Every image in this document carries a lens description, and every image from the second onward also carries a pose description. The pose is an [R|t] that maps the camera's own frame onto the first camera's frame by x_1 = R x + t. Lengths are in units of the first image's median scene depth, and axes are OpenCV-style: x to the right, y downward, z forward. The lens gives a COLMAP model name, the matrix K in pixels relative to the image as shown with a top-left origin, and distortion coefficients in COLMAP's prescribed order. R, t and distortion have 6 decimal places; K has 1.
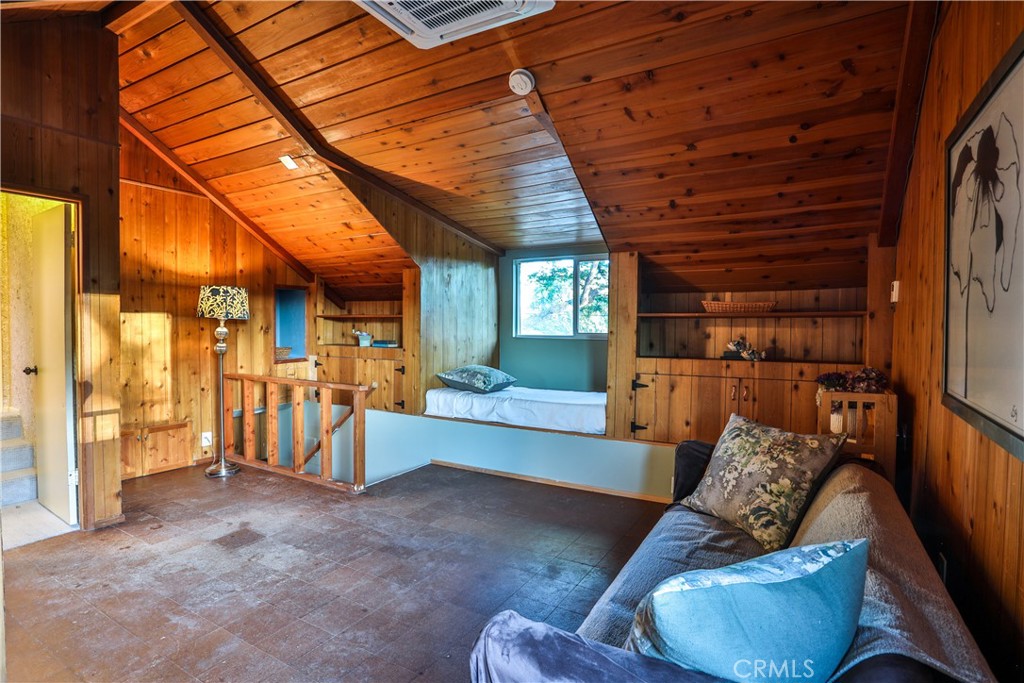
lens RADIAL K [[517.9, 0, 512.0], [0, 517.9, 341.5], [0, 0, 1]] dist [-0.000611, -0.000049]
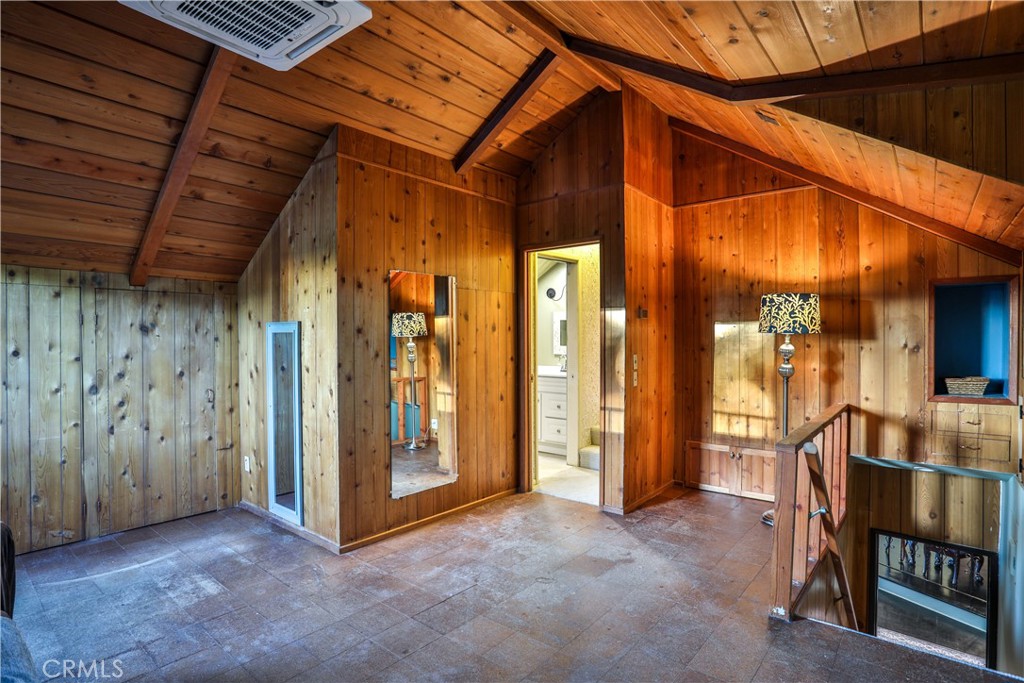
lens RADIAL K [[535.0, 0, 512.0], [0, 535.0, 341.5], [0, 0, 1]] dist [-0.039667, 0.000715]
pose [[-0.150015, 0.003888, -0.988676, 0.341241], [-0.032975, 0.999416, 0.008933, -0.026041], [0.988134, 0.033942, -0.149799, 0.732886]]
